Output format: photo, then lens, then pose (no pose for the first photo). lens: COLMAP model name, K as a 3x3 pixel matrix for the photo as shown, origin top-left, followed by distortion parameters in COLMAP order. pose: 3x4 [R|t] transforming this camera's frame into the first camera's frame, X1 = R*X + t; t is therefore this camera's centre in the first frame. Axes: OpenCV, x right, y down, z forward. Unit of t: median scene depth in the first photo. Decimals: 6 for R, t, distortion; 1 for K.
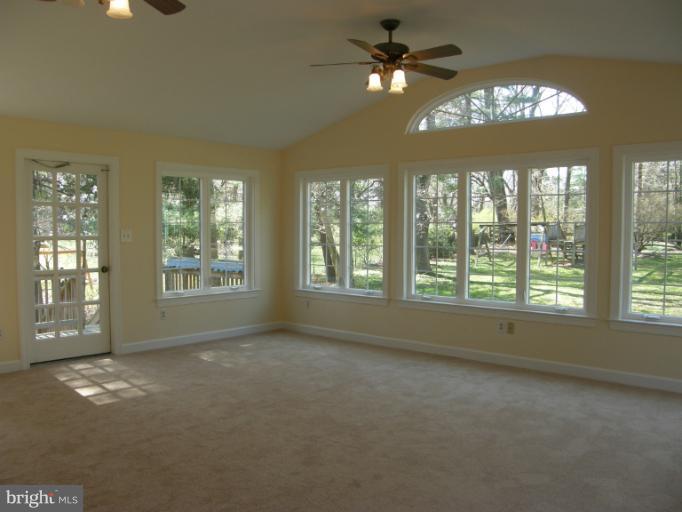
lens RADIAL K [[589.7, 0, 334.6], [0, 589.7, 257.8], [0, 0, 1]] dist [-0.145395, 0.158079]
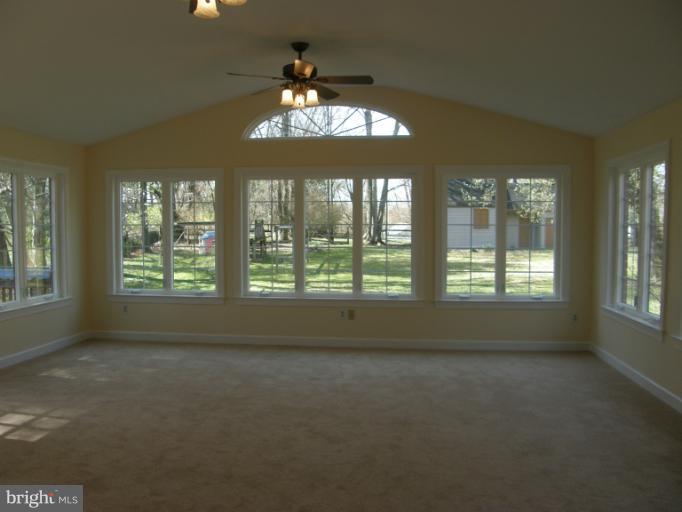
lens RADIAL K [[589.7, 0, 334.6], [0, 589.7, 257.8], [0, 0, 1]] dist [-0.145395, 0.158079]
pose [[0.825081, -0.031235, 0.564151, -0.412845], [0.028682, 0.999499, 0.013391, -0.011310], [-0.564286, 0.005132, 0.825563, 0.041096]]
